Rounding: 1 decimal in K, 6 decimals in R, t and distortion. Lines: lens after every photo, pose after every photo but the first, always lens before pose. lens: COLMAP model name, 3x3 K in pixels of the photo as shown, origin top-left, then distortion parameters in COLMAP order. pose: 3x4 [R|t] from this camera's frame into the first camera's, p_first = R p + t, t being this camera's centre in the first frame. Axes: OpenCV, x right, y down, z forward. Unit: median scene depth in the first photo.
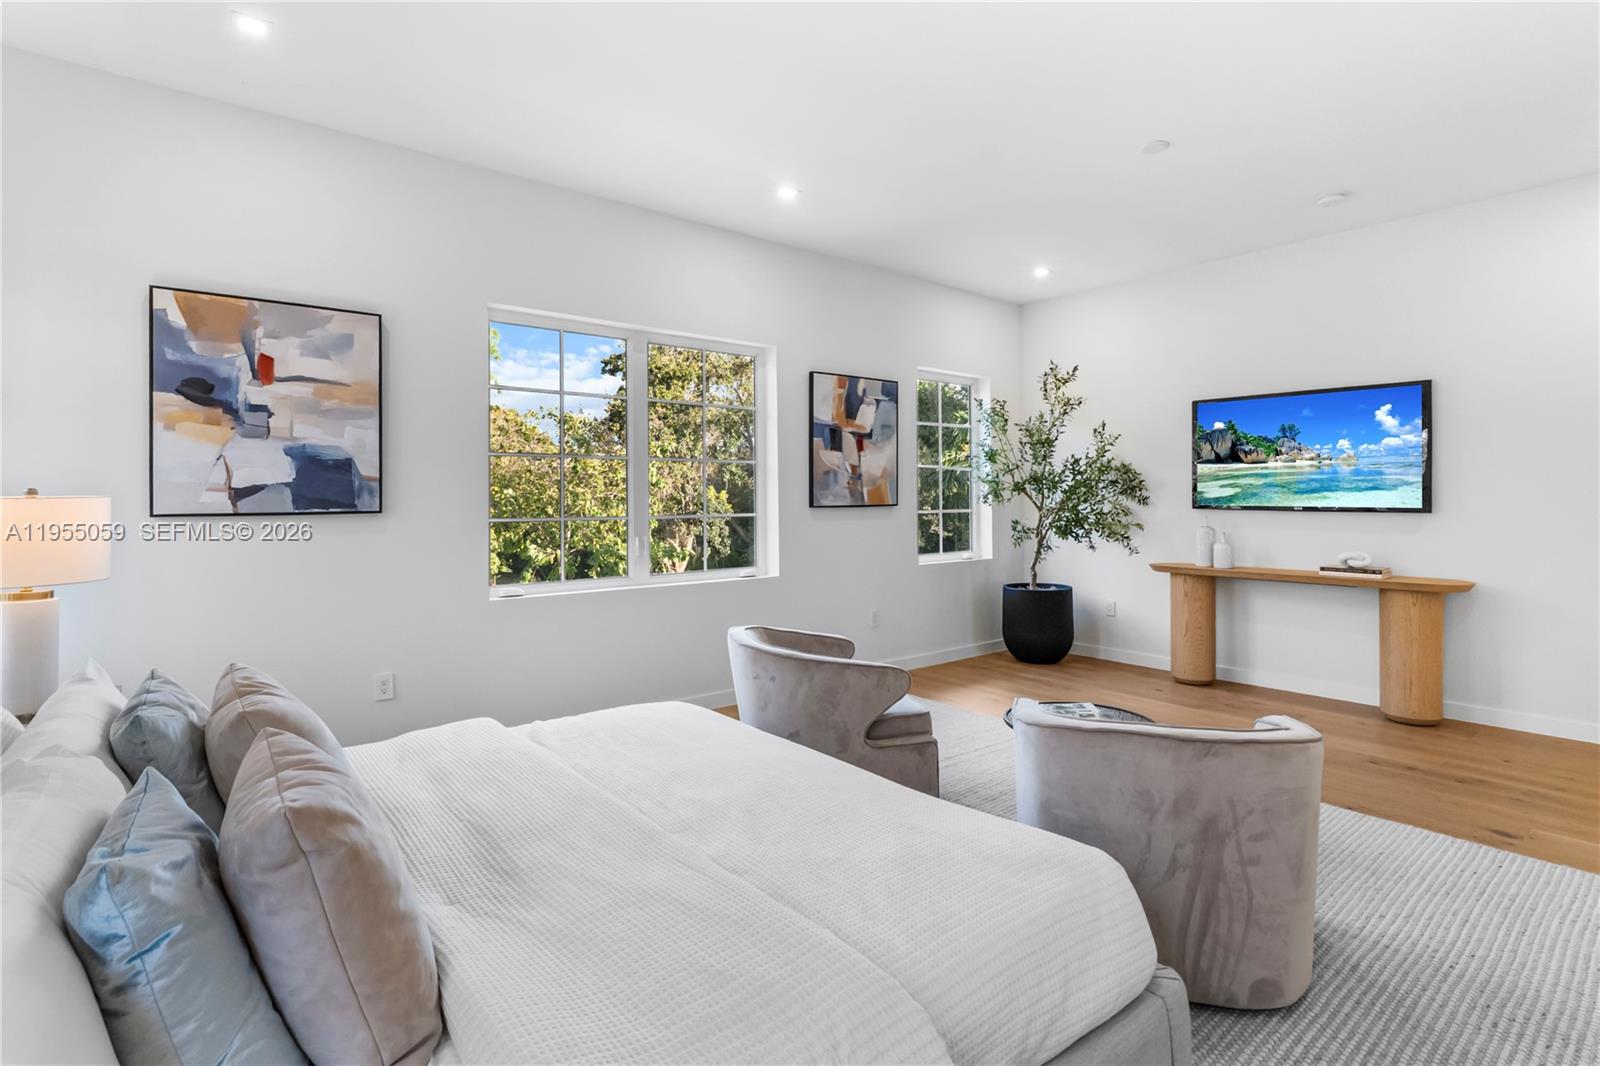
lens RADIAL K [[778.4, 0, 799.9], [0, 778.4, 494.7], [0, 0, 1]] dist [-0.000476, 0.000057]
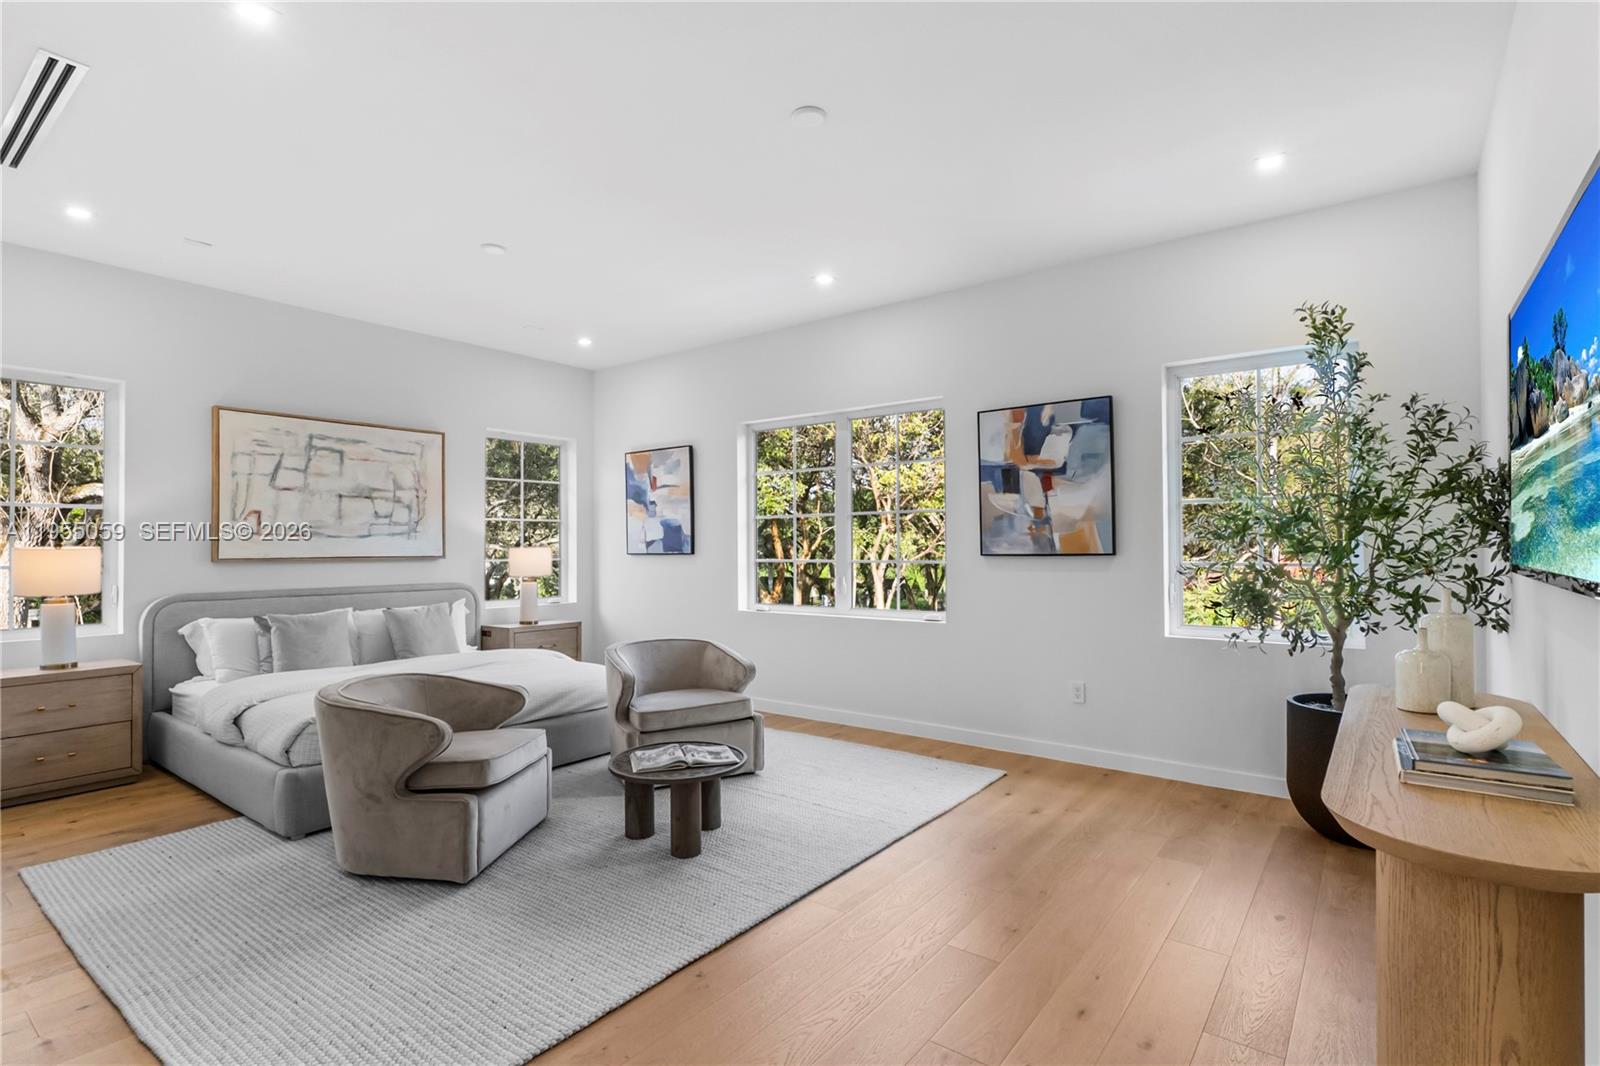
lens RADIAL K [[775.7, 0, 800.0], [0, 775.7, 533.0], [0, 0, 1]] dist [-0.000172, -0.000010]
pose [[0.235590, -0.014548, -0.971744, 0.865868], [0.008200, 0.999882, -0.012981, -0.000640], [0.971818, -0.004910, 0.235682, 0.555665]]
